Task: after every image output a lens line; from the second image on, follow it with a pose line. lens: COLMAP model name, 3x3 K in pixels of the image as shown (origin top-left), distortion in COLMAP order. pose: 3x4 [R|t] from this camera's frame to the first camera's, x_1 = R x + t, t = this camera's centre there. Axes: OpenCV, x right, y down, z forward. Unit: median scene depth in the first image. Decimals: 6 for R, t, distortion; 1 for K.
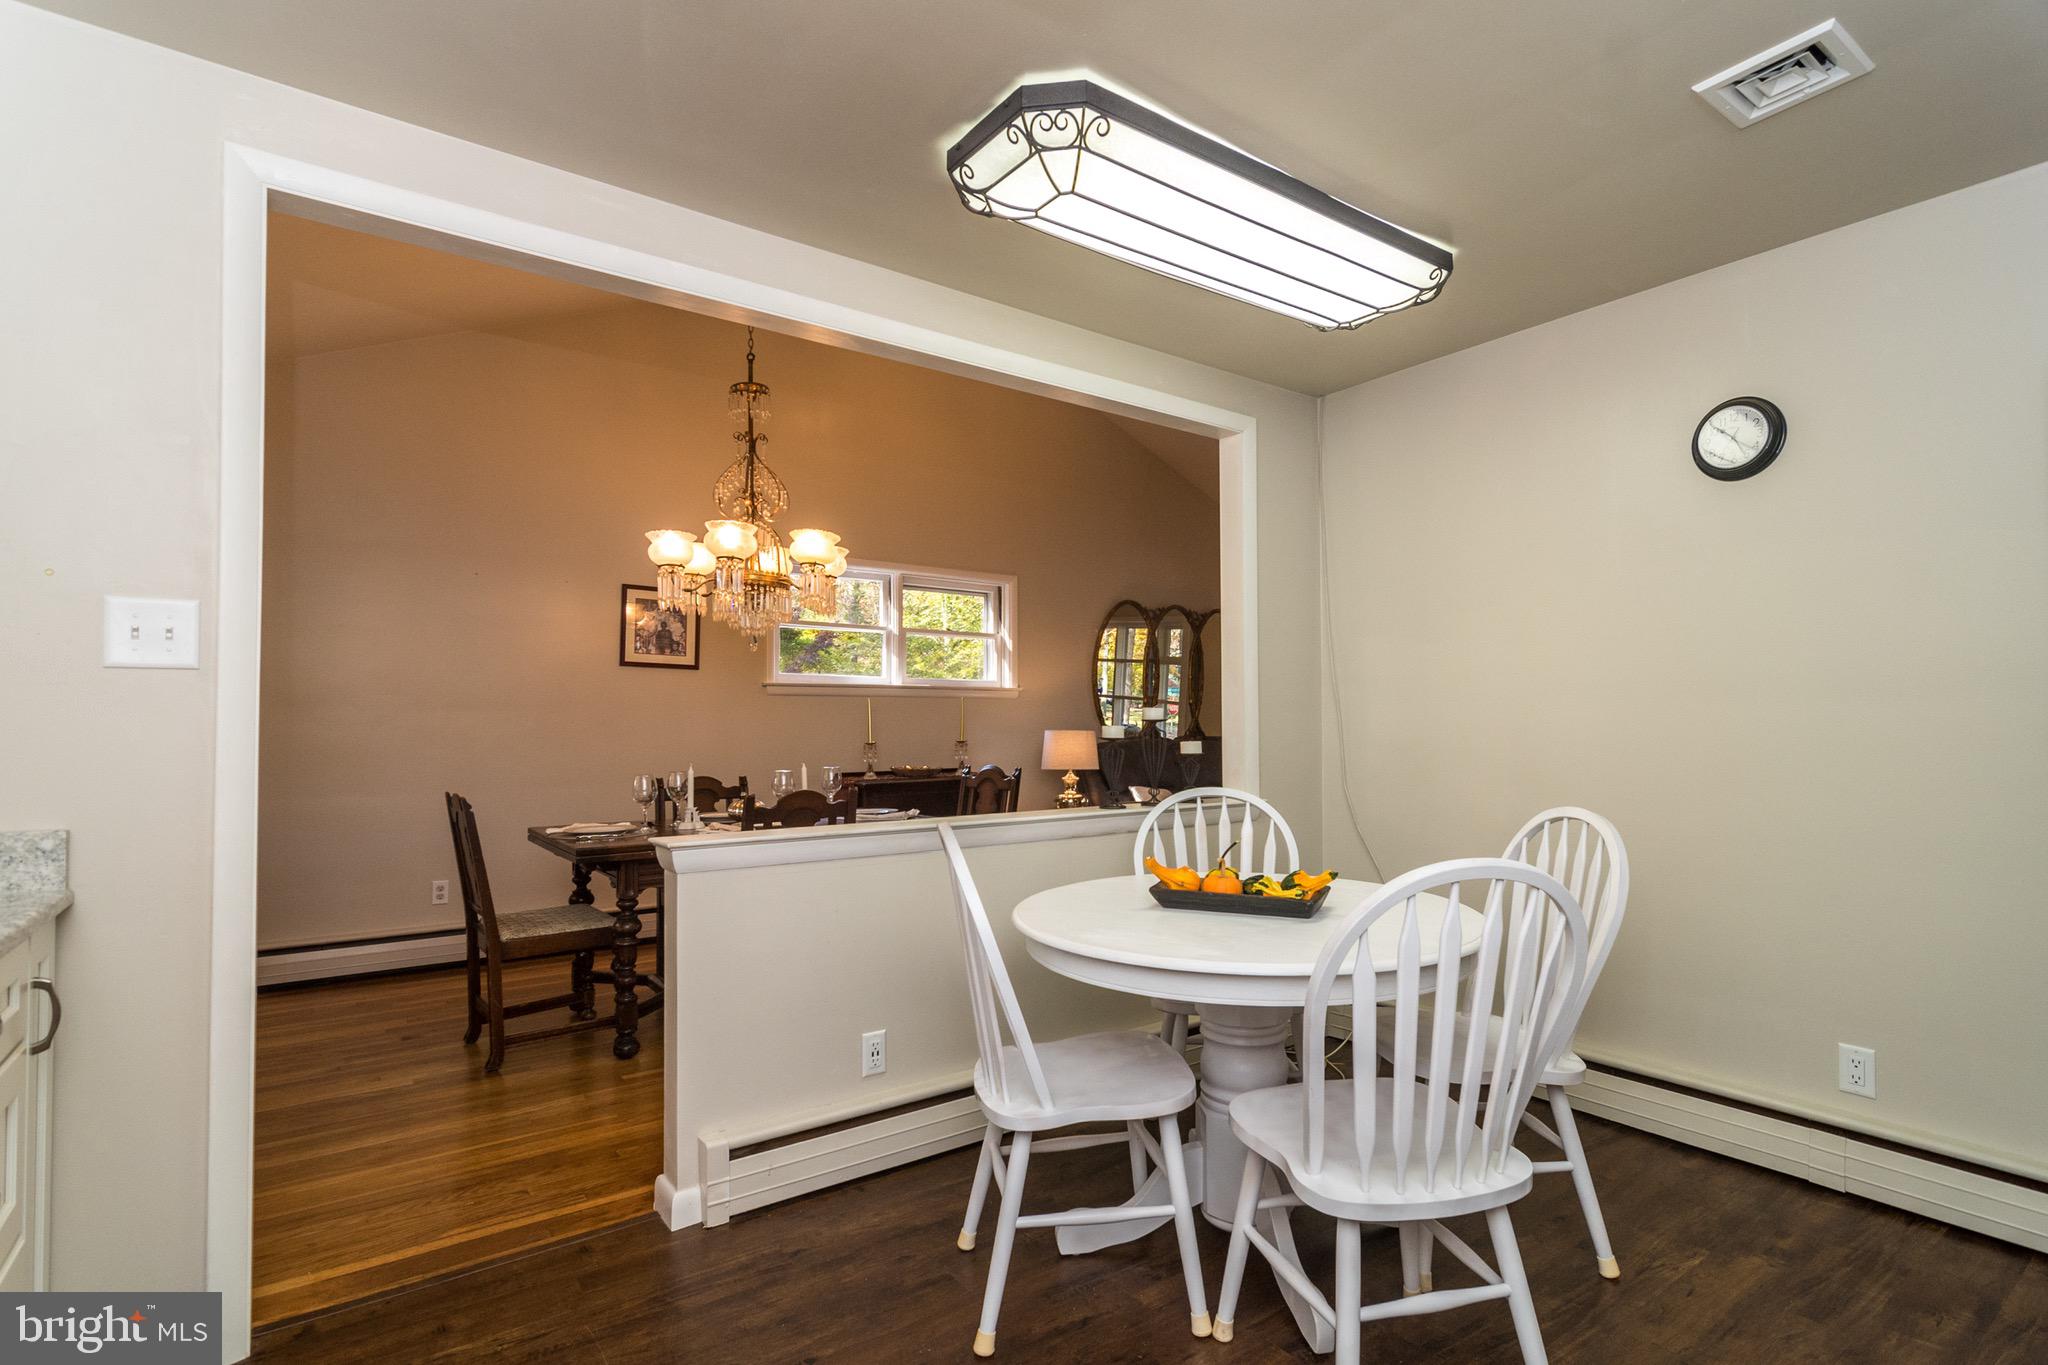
lens RADIAL K [[976.6, 0, 1017.4], [0, 976.6, 697.7], [0, 0, 1]] dist [-0.000763, -0.000206]
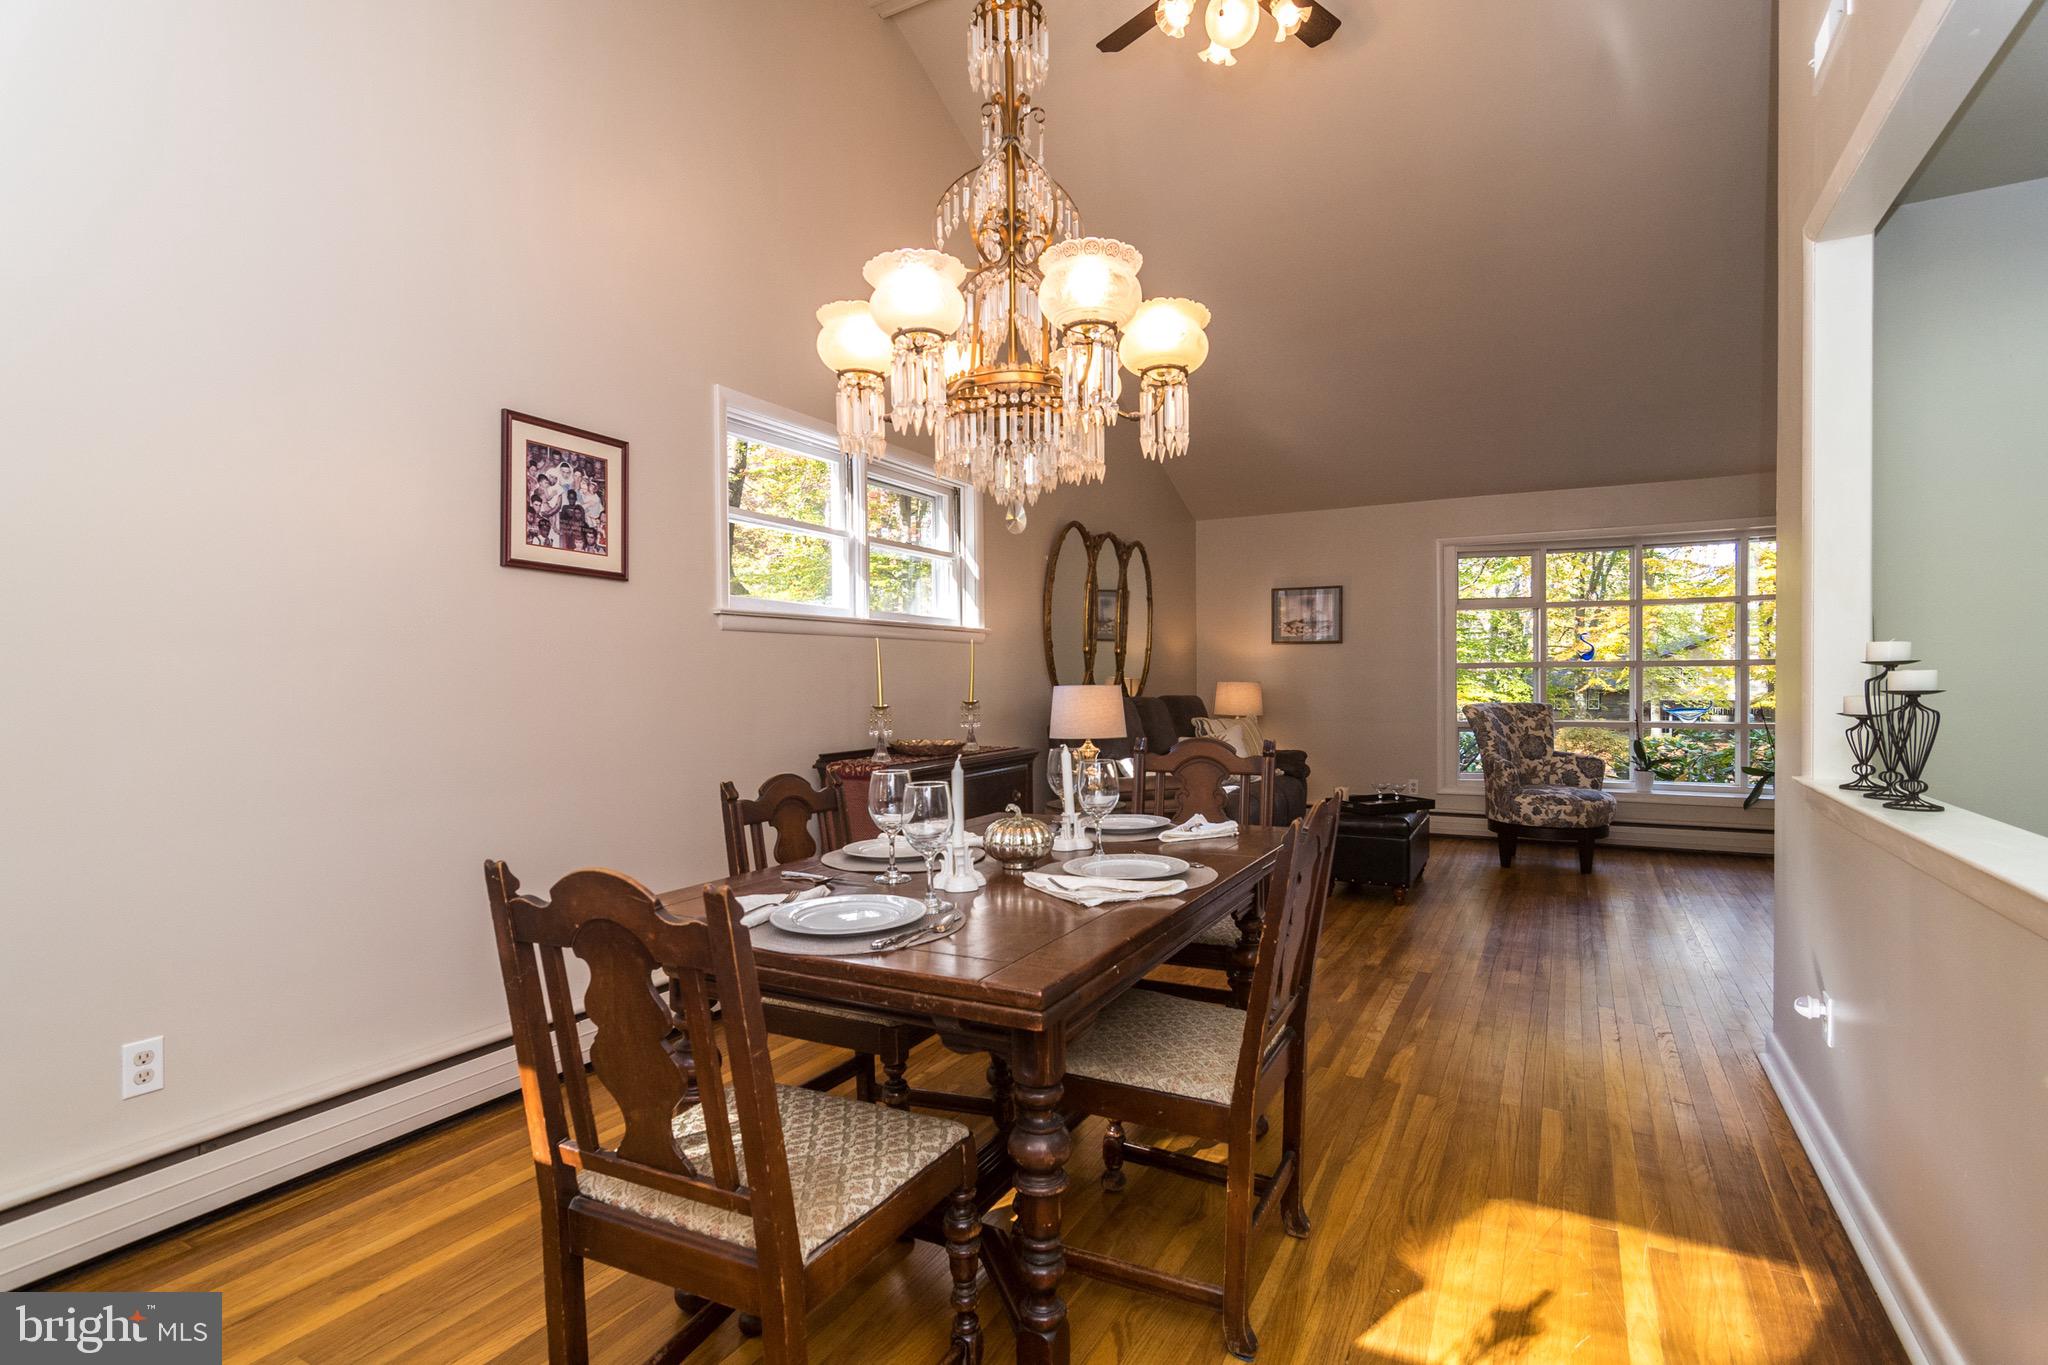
lens RADIAL K [[999.4, 0, 1010.6], [0, 999.4, 687.6], [0, 0, 1]] dist [-0.000188, -0.000357]
pose [[0.900126, -0.003119, 0.435618, -0.384654], [-0.013140, 0.999325, 0.034306, 0.010023], [-0.435431, -0.036603, 0.899478, 0.387915]]
